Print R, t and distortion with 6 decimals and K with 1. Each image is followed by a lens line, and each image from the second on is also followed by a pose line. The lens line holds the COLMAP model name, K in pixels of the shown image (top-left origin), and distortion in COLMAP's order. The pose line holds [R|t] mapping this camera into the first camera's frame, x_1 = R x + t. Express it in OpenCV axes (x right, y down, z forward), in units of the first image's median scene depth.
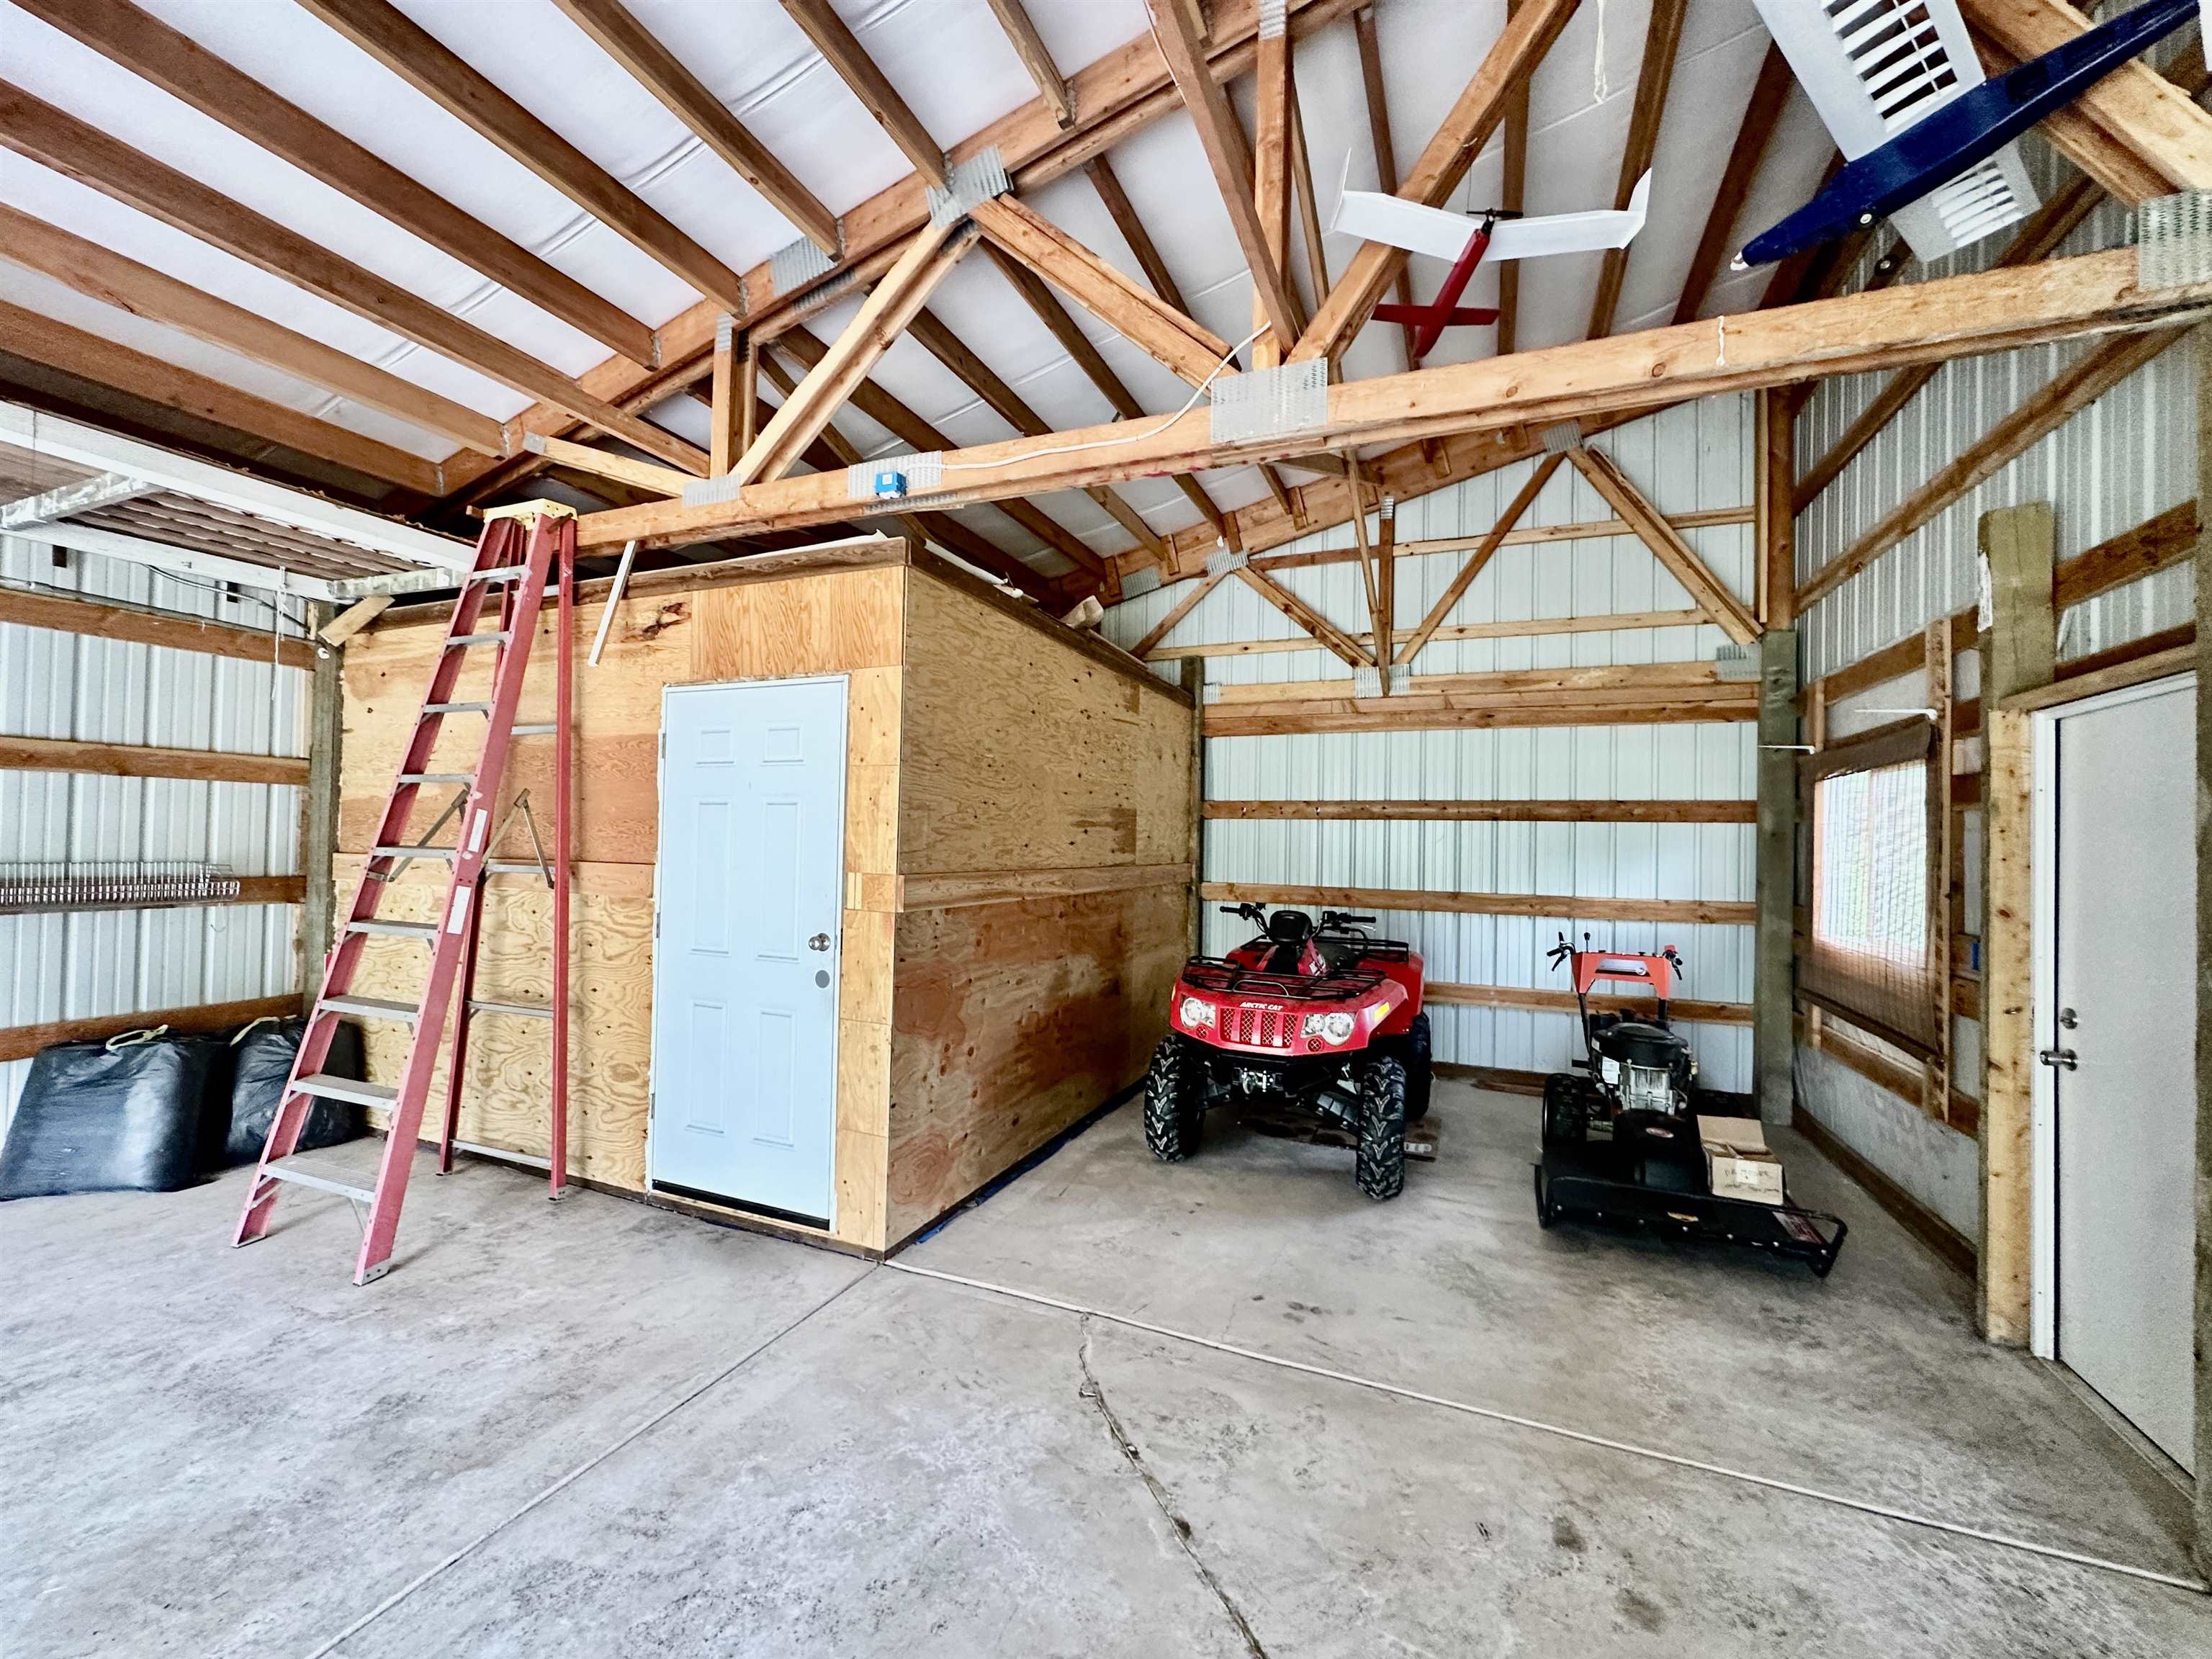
lens RADIAL K [[886.9, 0, 1105.5], [0, 886.9, 829.6], [0, 0, 1]] dist [0.001581, 0.000100]
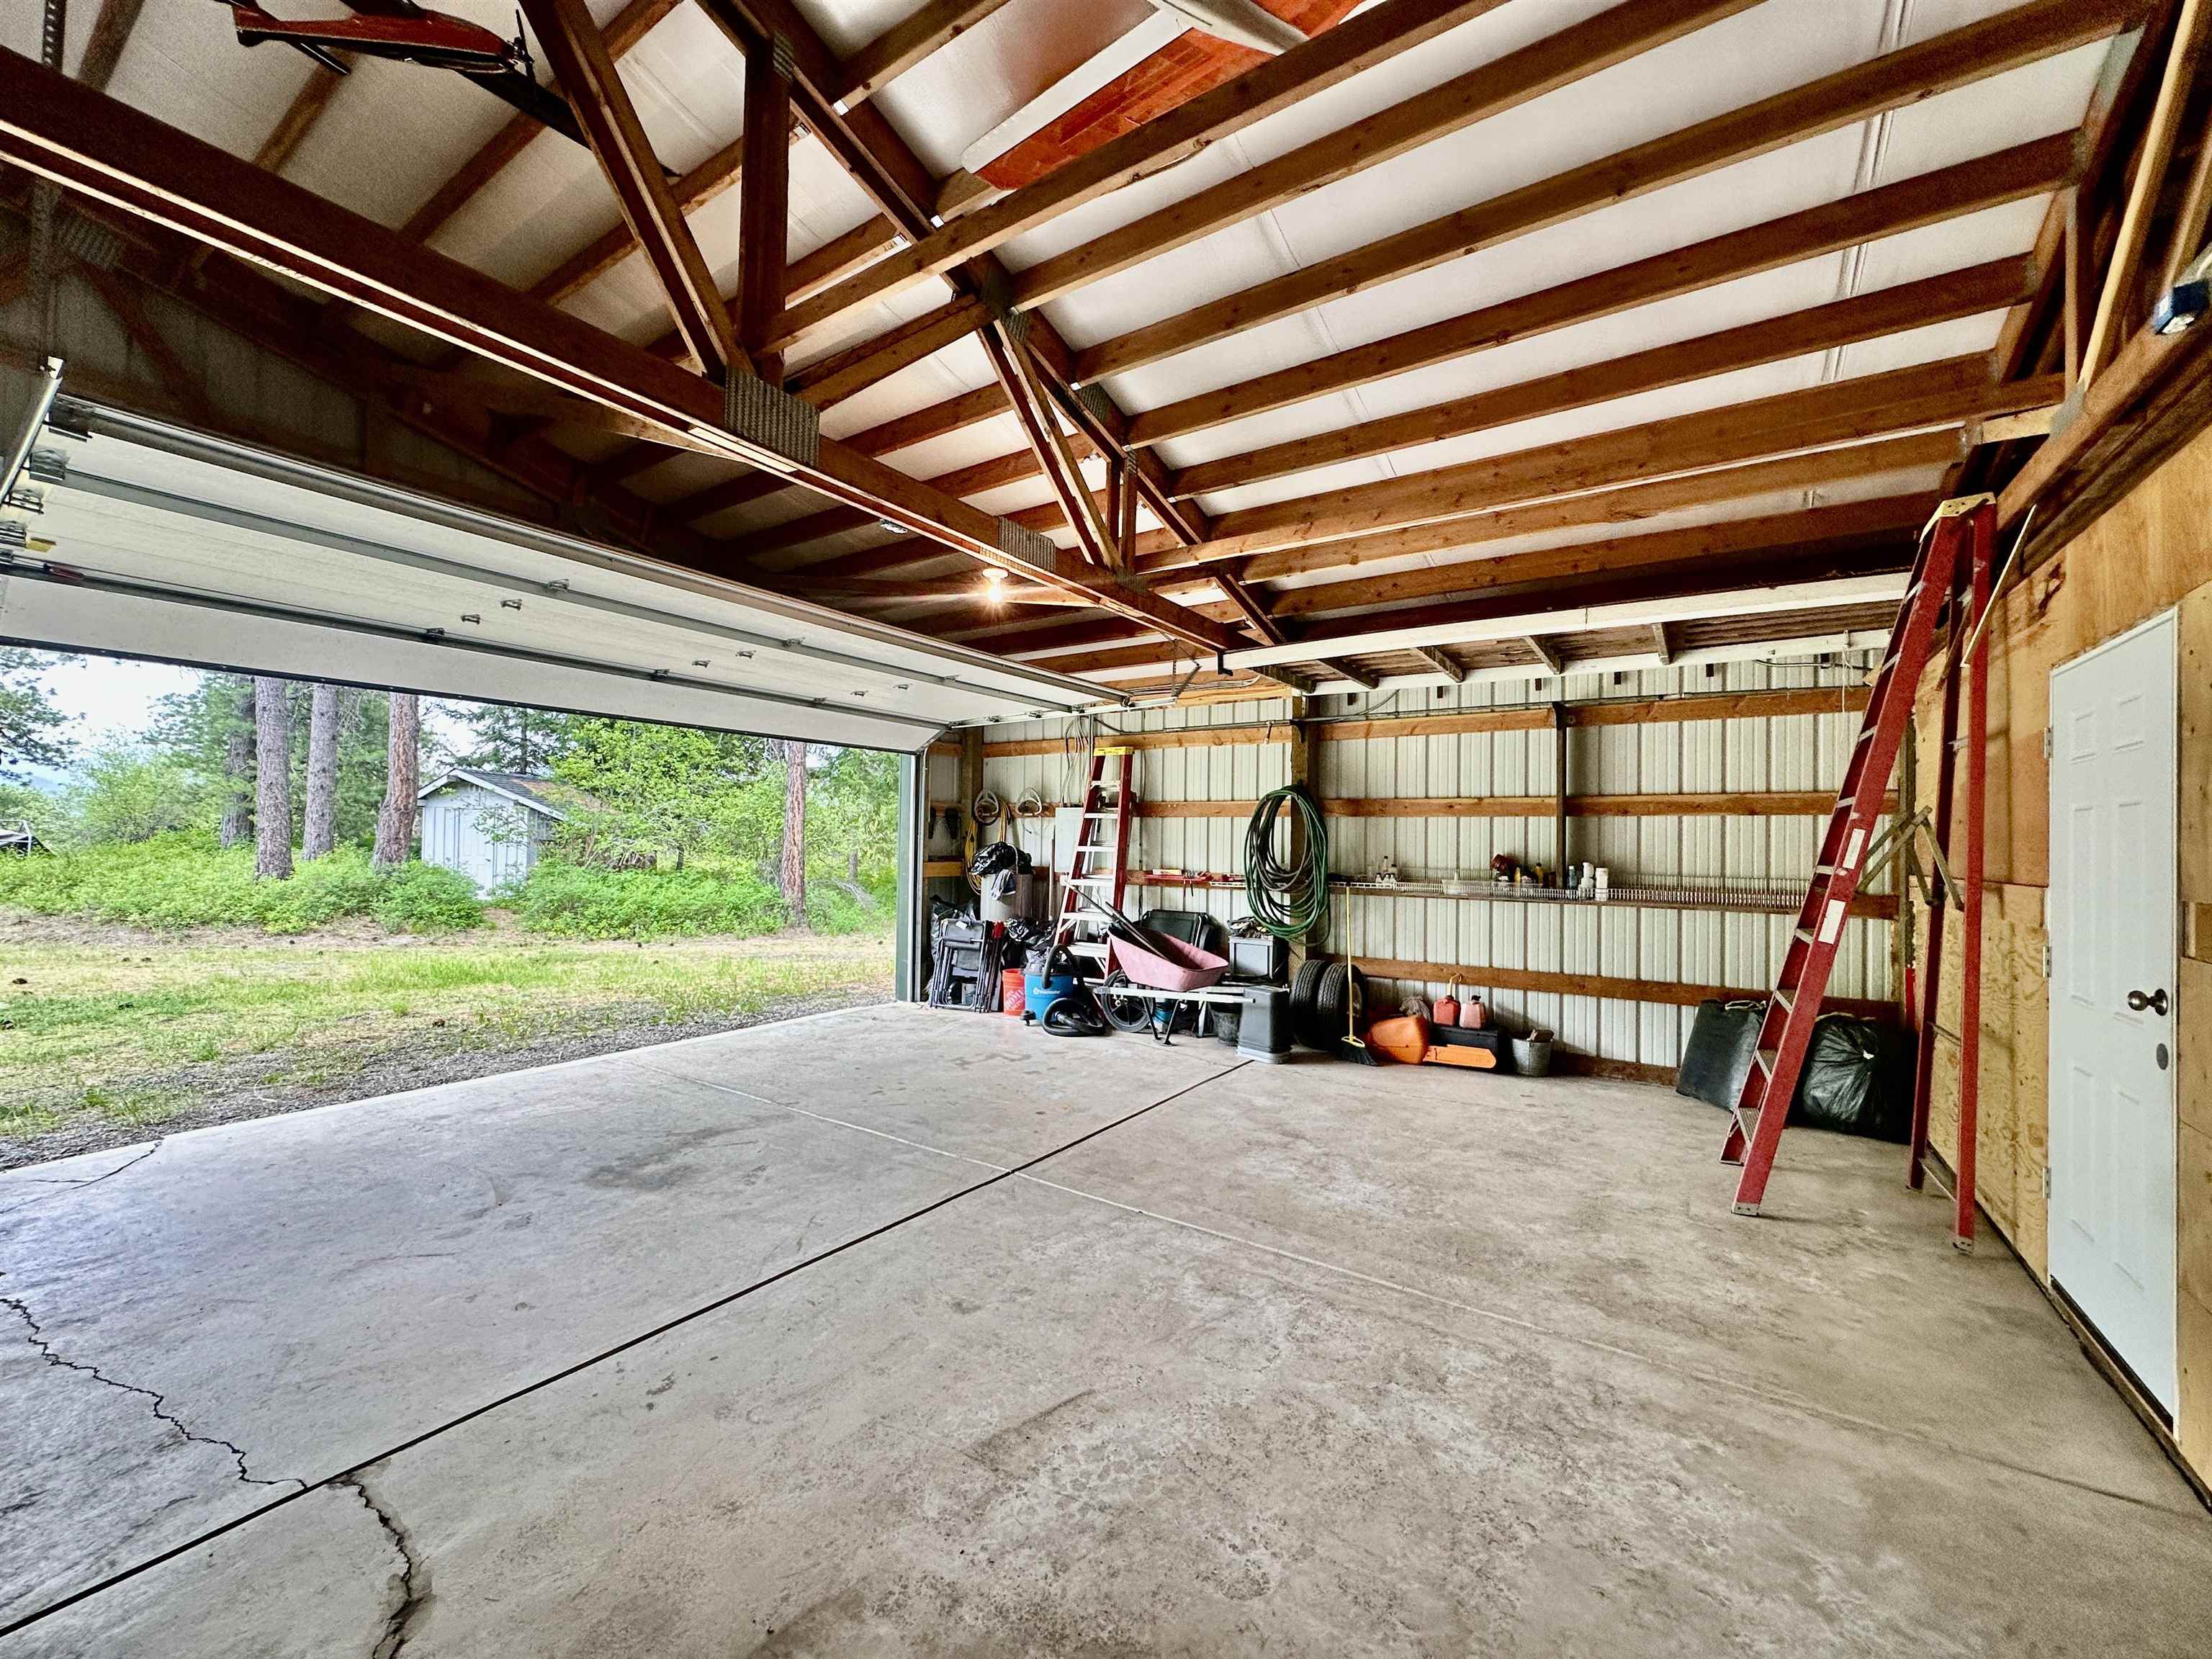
lens RADIAL K [[886.9, 0, 1102.8], [0, 886.9, 827.4], [0, 0, 1]] dist [0.001581, 0.000100]
pose [[-0.194525, -0.041732, -0.980009, 0.541255], [-0.008435, 0.999129, -0.040872, 0.028444], [0.980861, 0.000316, -0.194708, 0.348223]]
